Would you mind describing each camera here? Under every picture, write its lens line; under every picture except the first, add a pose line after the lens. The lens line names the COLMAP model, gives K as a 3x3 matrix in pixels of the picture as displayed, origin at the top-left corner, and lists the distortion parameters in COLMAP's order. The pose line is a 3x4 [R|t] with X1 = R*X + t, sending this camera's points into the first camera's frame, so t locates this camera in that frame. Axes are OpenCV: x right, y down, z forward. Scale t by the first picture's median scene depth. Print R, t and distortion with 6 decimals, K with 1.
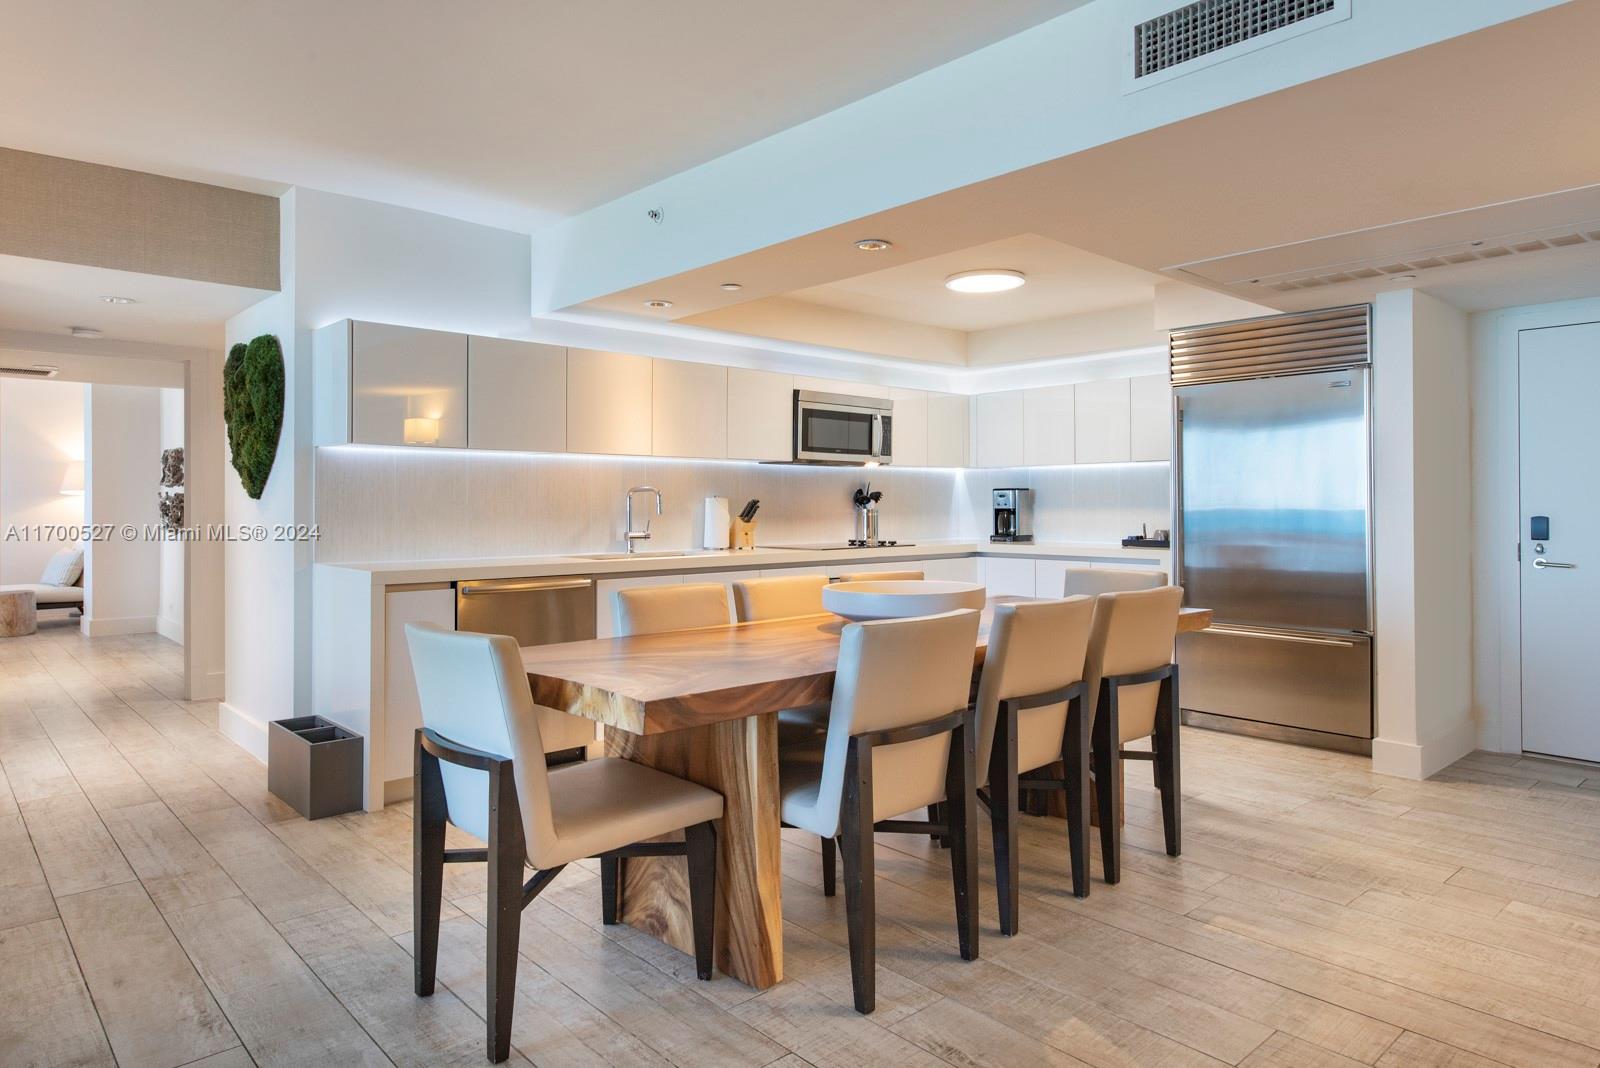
lens RADIAL K [[954.8, 0, 794.3], [0, 954.8, 500.4], [0, 0, 1]] dist [0.002674, 0.000936]
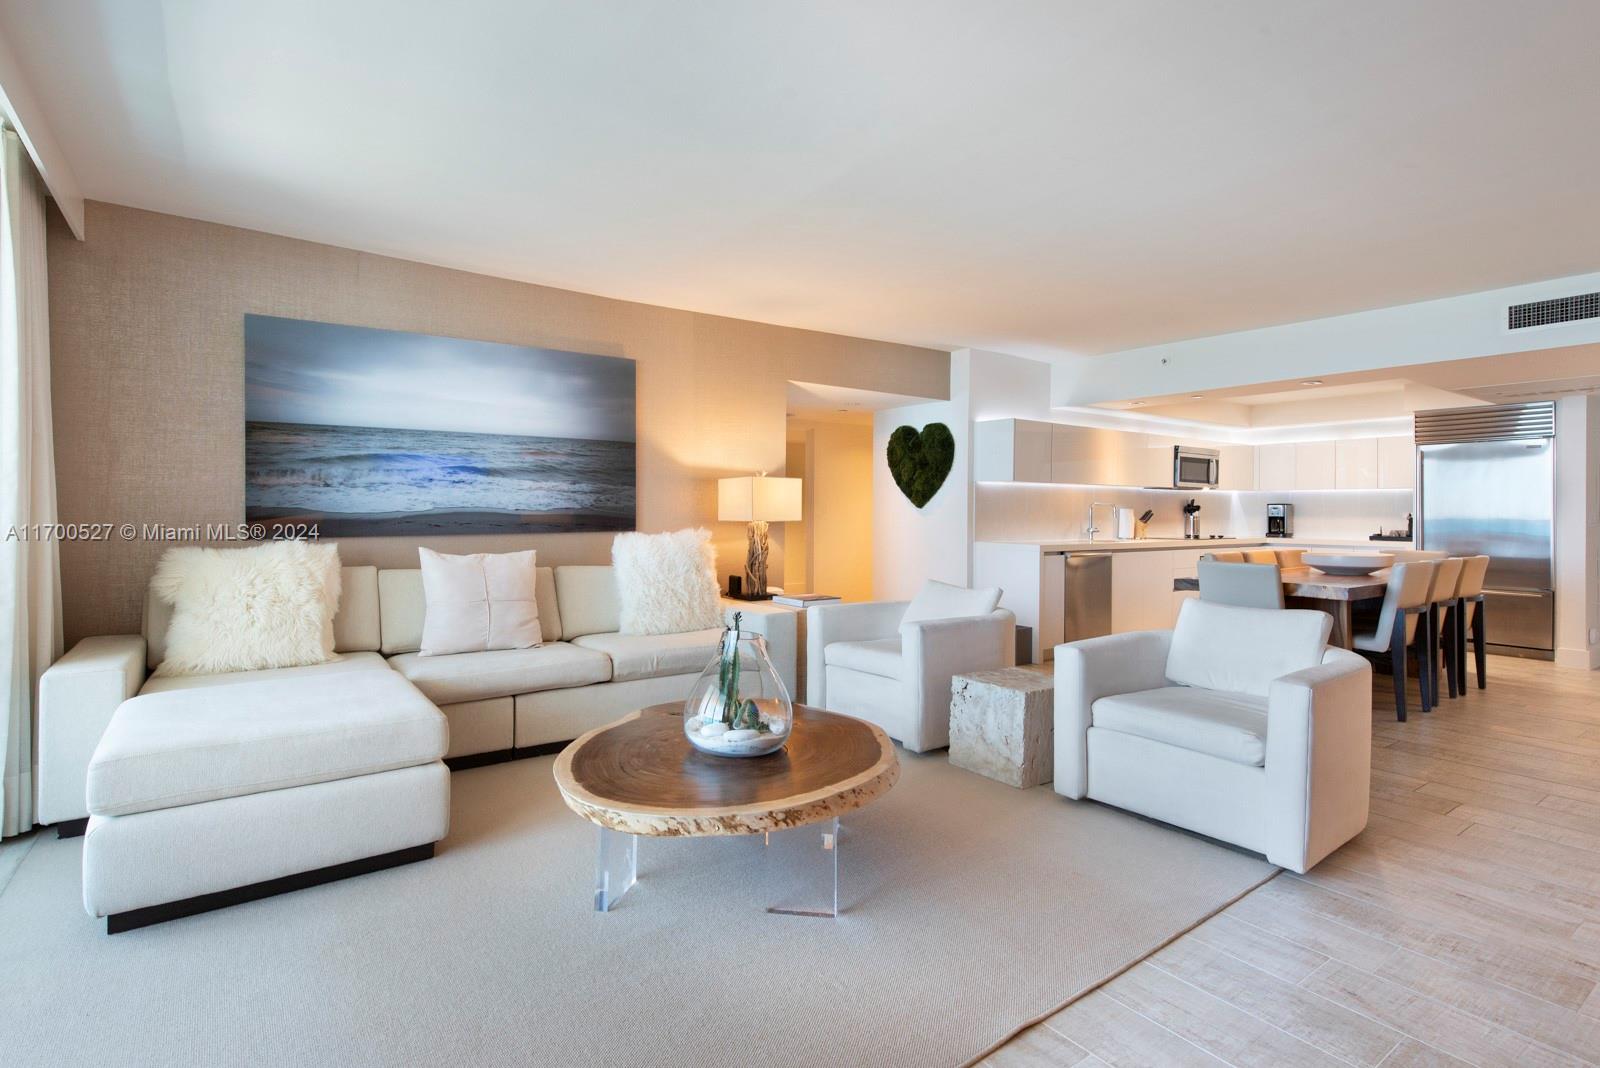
lens RADIAL K [[800.7, 0, 805.6], [0, 800.7, 507.3], [0, 0, 1]] dist [-0.005228, -0.001321]
pose [[0.994498, 0.007915, -0.104461, -0.507861], [-0.007871, 0.999969, 0.000838, -0.001721], [0.104464, -0.000011, 0.994529, -0.493176]]
